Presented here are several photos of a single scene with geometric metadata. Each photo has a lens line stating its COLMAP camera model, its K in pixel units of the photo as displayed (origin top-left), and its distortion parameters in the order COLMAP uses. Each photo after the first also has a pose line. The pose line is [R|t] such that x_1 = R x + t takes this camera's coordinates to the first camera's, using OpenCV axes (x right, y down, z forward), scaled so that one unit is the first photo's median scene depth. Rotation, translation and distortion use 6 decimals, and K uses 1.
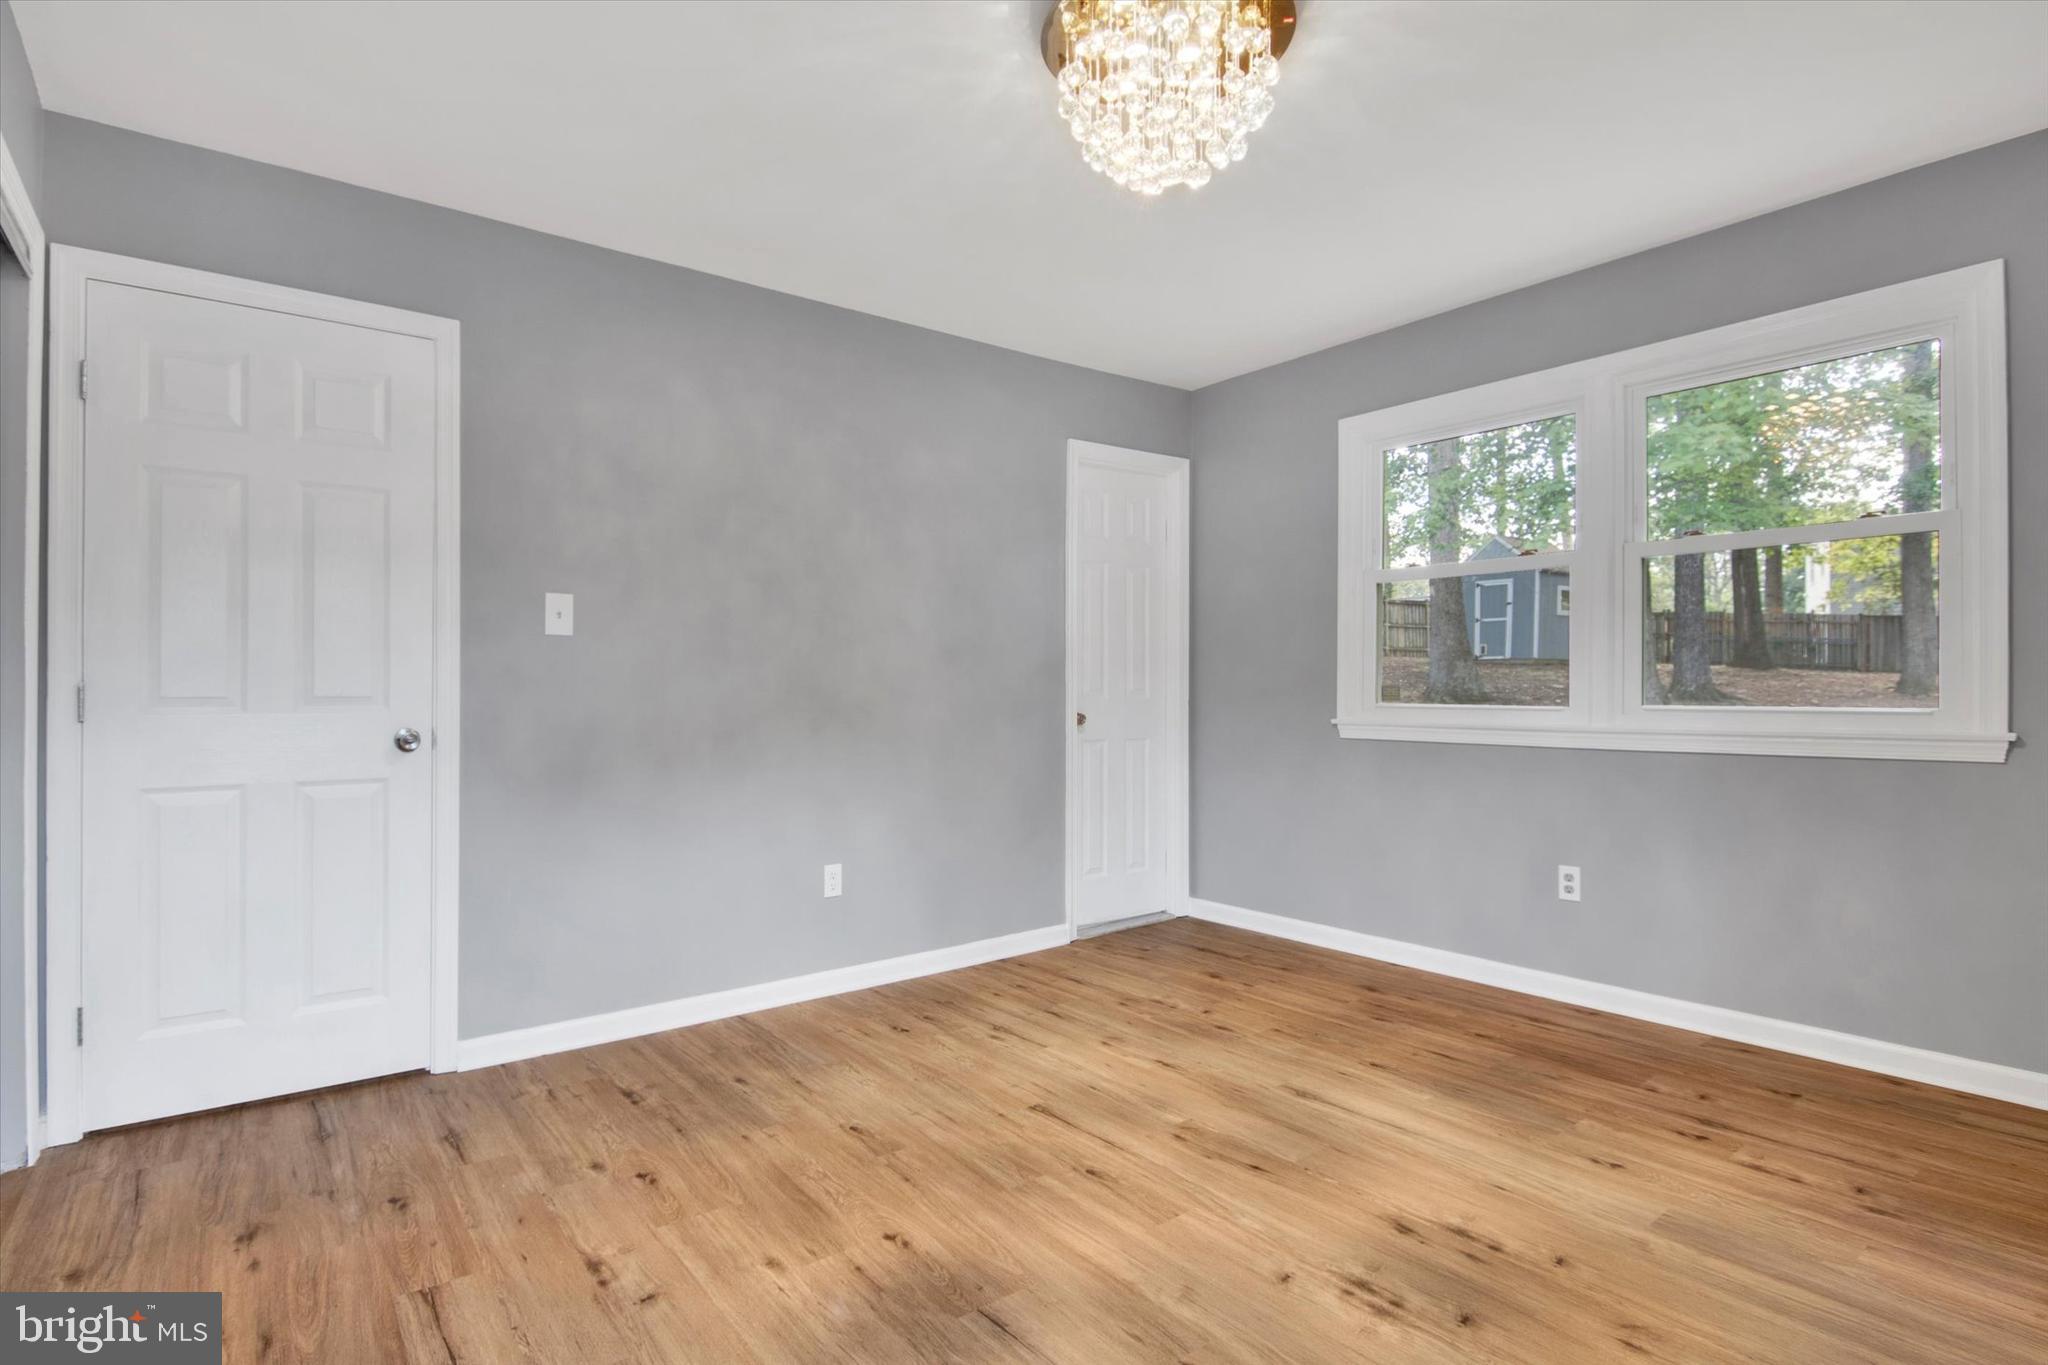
lens RADIAL K [[1030.7, 0, 995.9], [0, 1030.7, 691.1], [0, 0, 1]] dist [-0.028245, -0.000611]
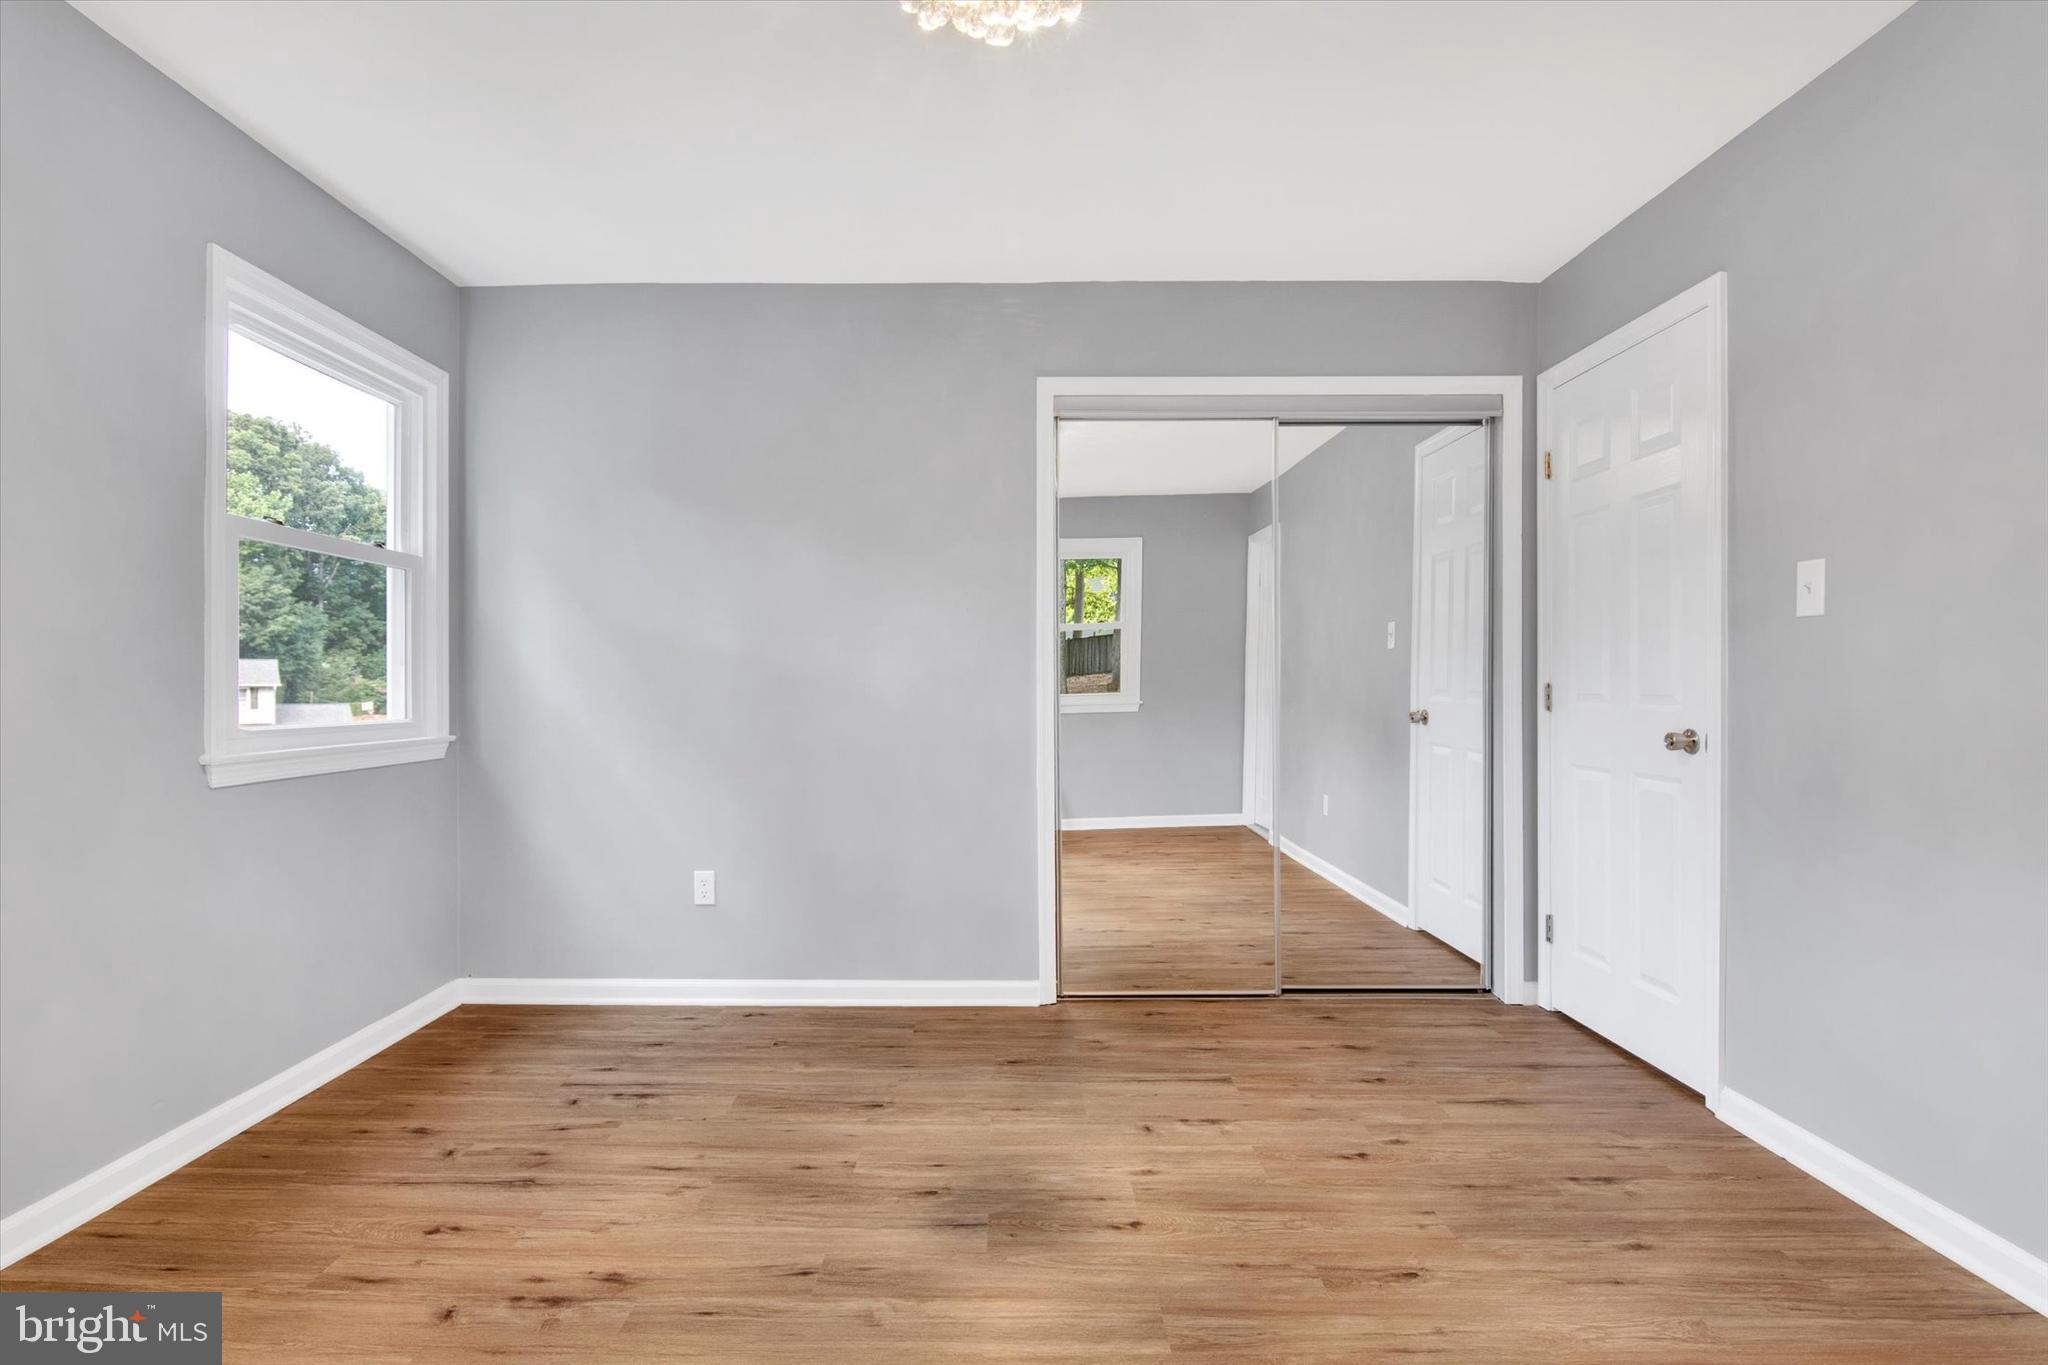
lens RADIAL K [[1017.5, 0, 1024.0], [0, 1017.5, 682.5], [0, 0, 1]] dist [-0.032951, -0.000651]
pose [[-0.595140, 0.002974, -0.803617, 0.599214], [0.003227, 0.999994, 0.001311, -0.009802], [0.803616, -0.001813, -0.595146, 1.168815]]
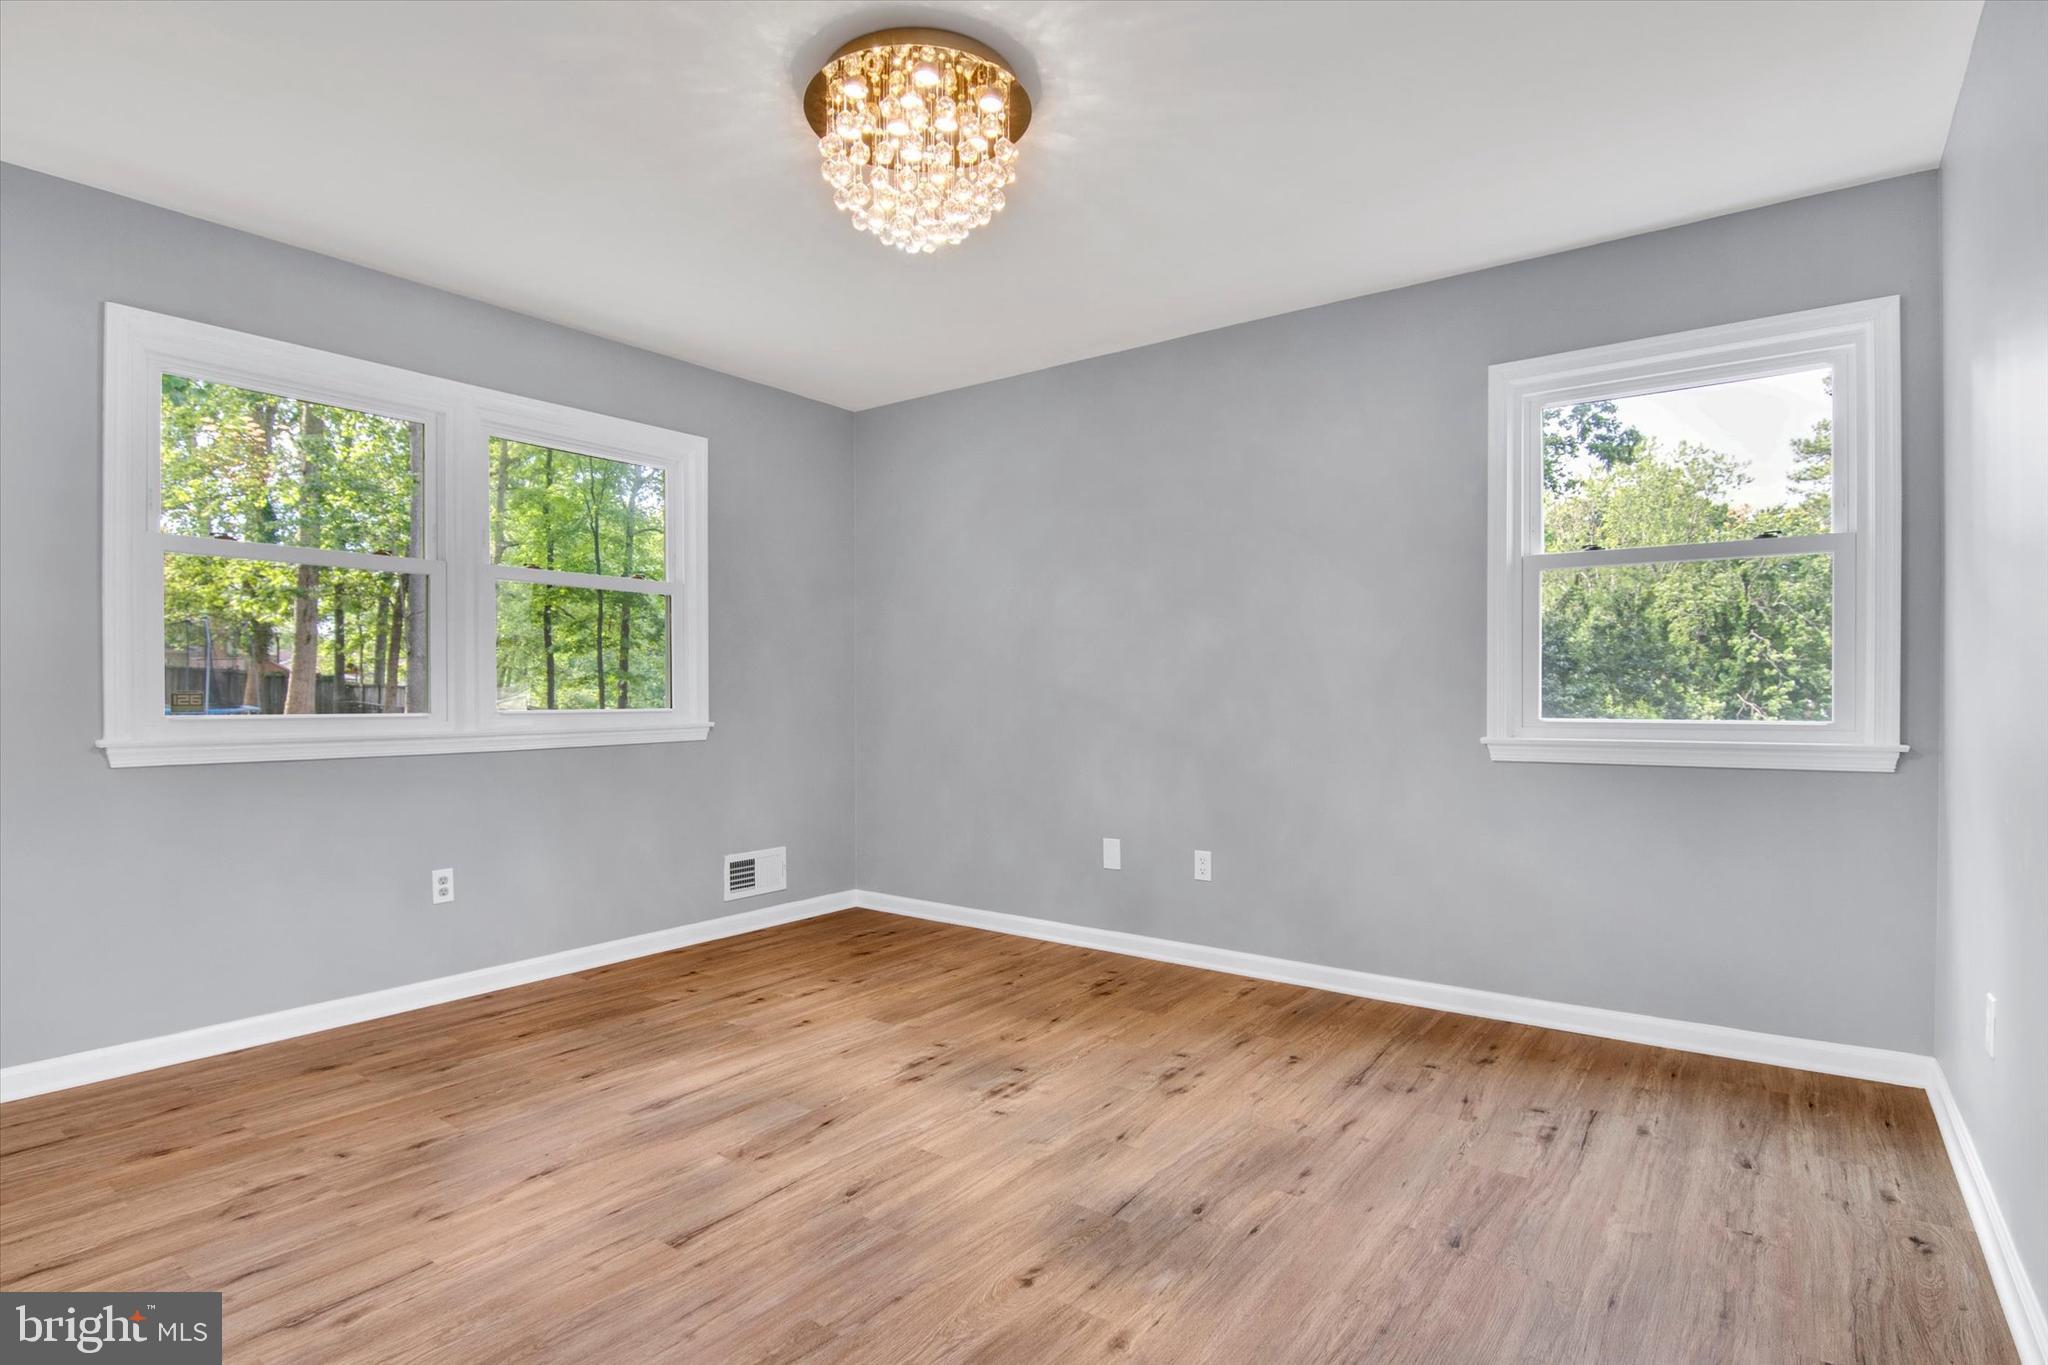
lens RADIAL K [[1030.7, 0, 995.9], [0, 1030.7, 691.1], [0, 0, 1]] dist [-0.028245, -0.000611]
pose [[-0.276695, 0.004225, 0.960948, -0.765796], [0.006426, 0.999976, -0.002546, -0.001671], [-0.960936, 0.005470, -0.276716, 0.989274]]
